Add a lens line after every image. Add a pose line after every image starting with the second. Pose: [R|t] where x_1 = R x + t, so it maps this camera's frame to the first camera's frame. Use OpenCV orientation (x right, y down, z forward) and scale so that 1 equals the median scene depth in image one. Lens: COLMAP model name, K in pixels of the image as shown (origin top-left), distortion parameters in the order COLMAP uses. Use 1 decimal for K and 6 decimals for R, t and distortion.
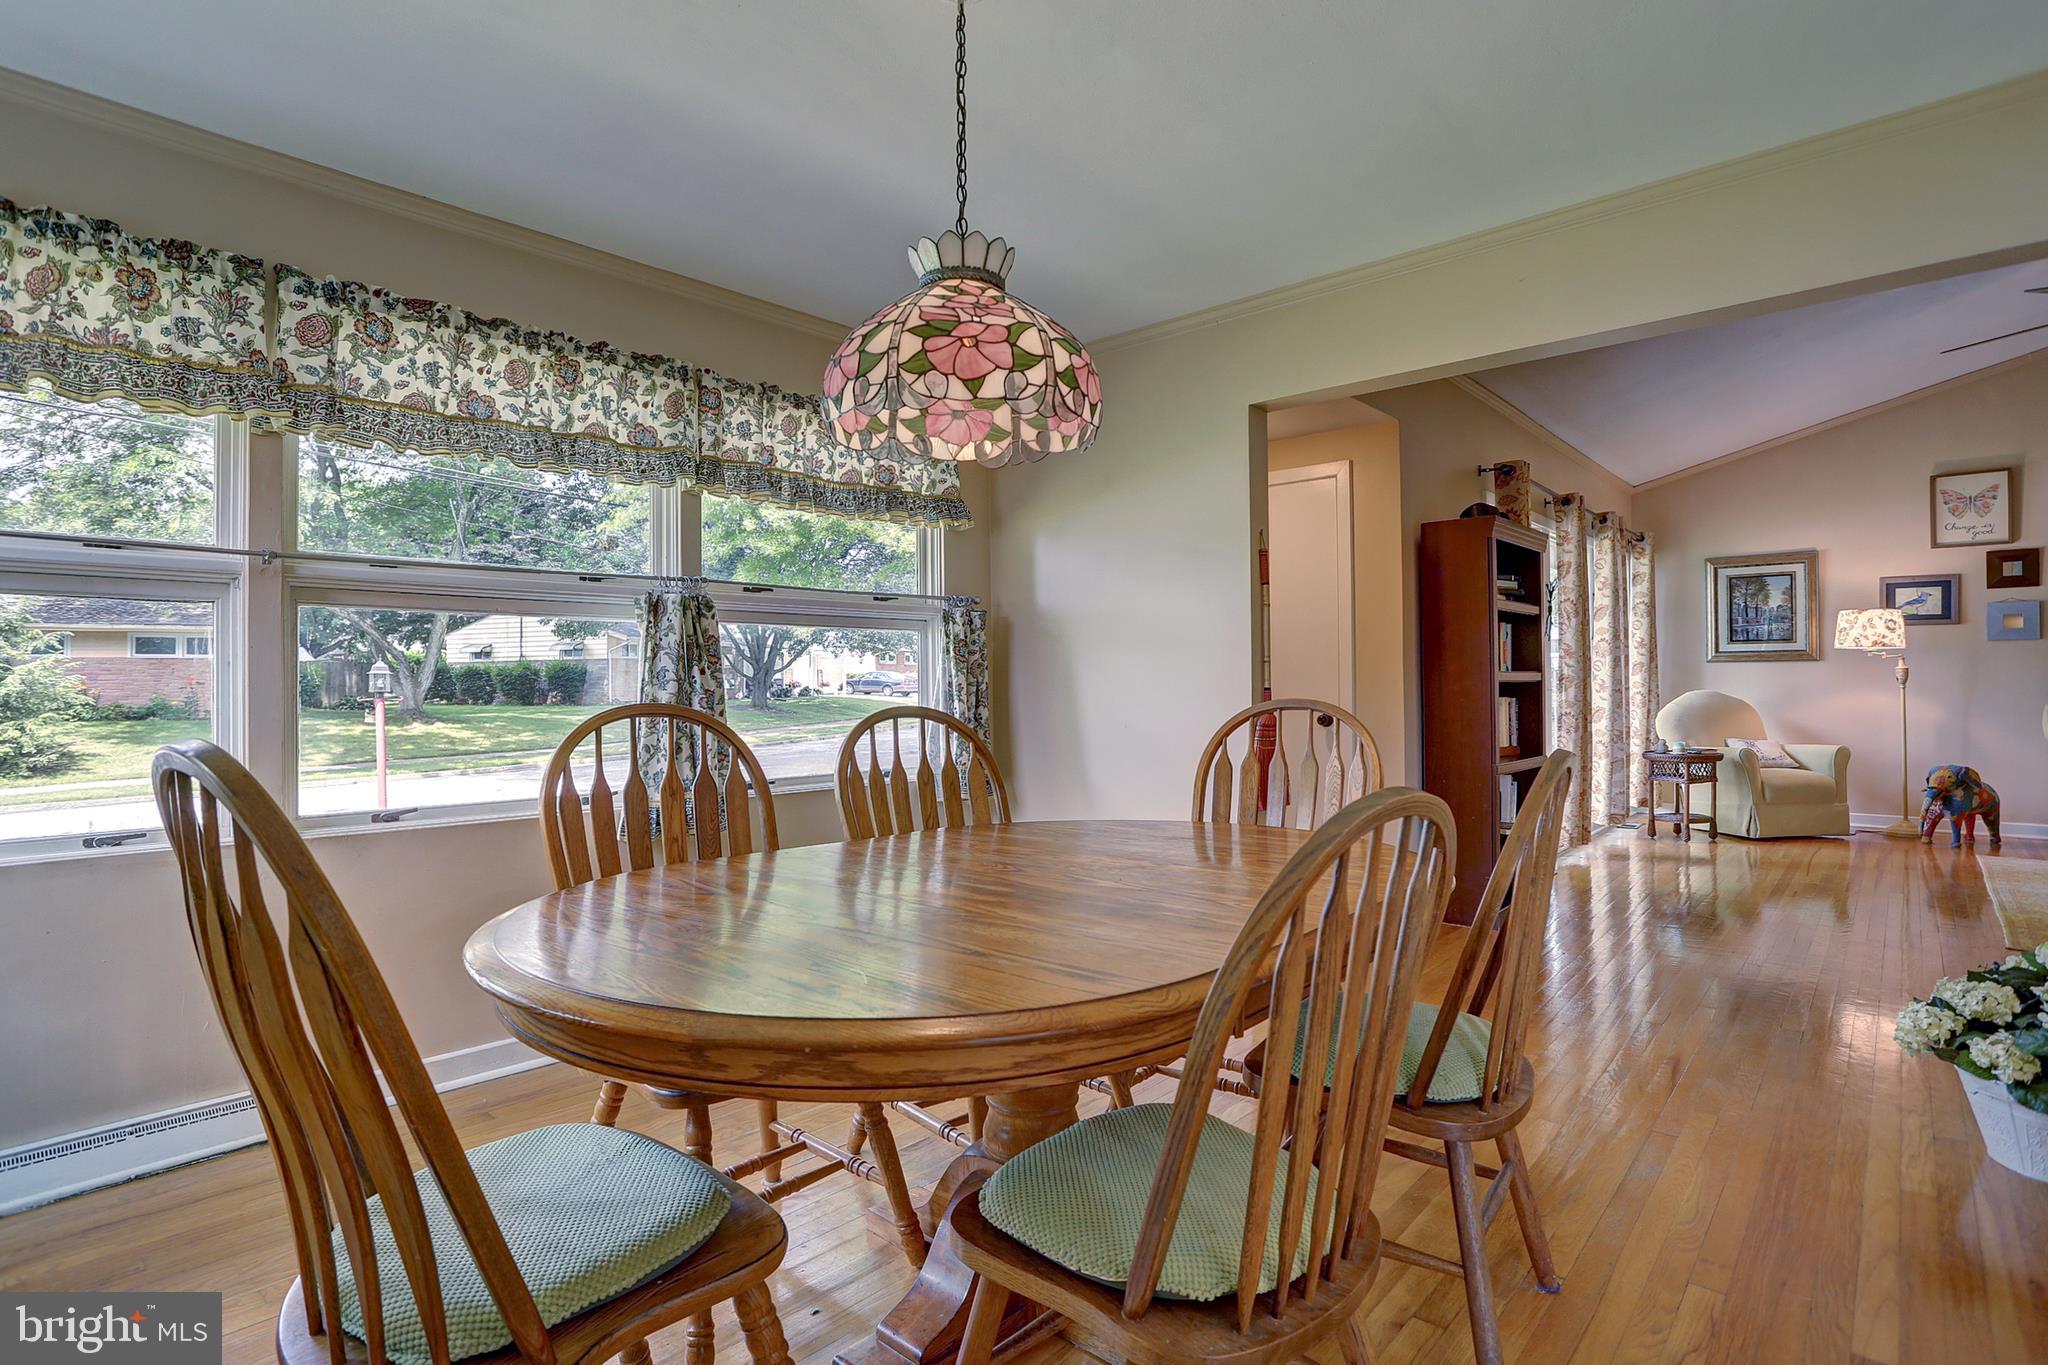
lens RADIAL K [[1068.3, 0, 1068.4], [0, 1068.3, 685.1], [0, 0, 1]] dist [0.001494, 0.000755]
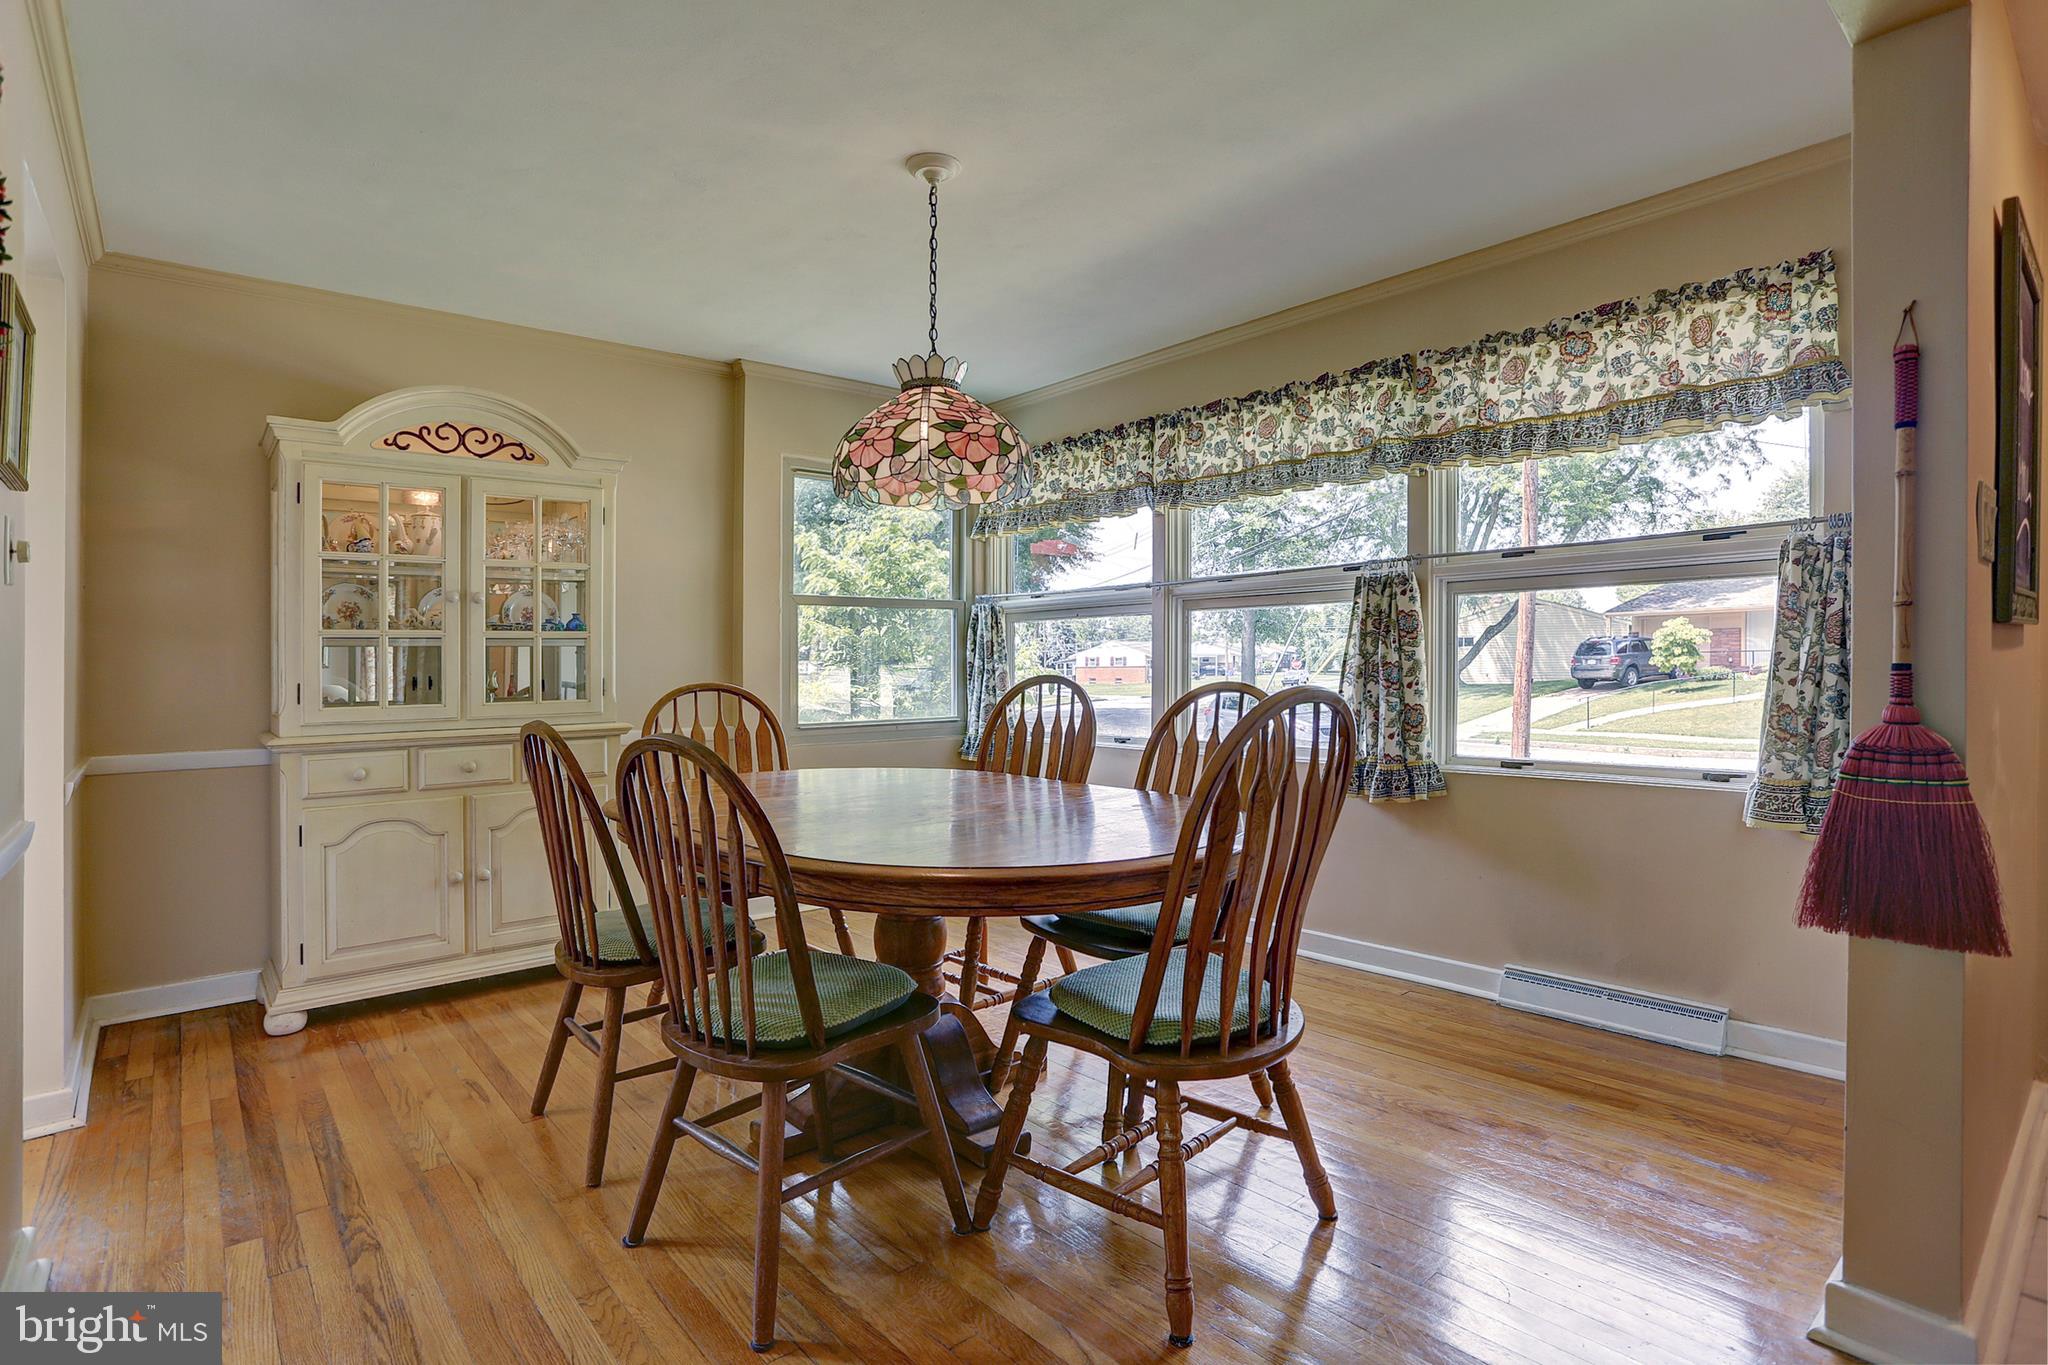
lens RADIAL K [[1041.7, 0, 1024.0], [0, 1041.7, 682.5], [0, 0, 1]] dist [-0.080875, 0.036298]
pose [[-0.141479, 0.025561, -0.989611, 0.736527], [0.016689, 0.999586, 0.023433, -0.005994], [0.989801, -0.013200, -0.141847, 0.793422]]
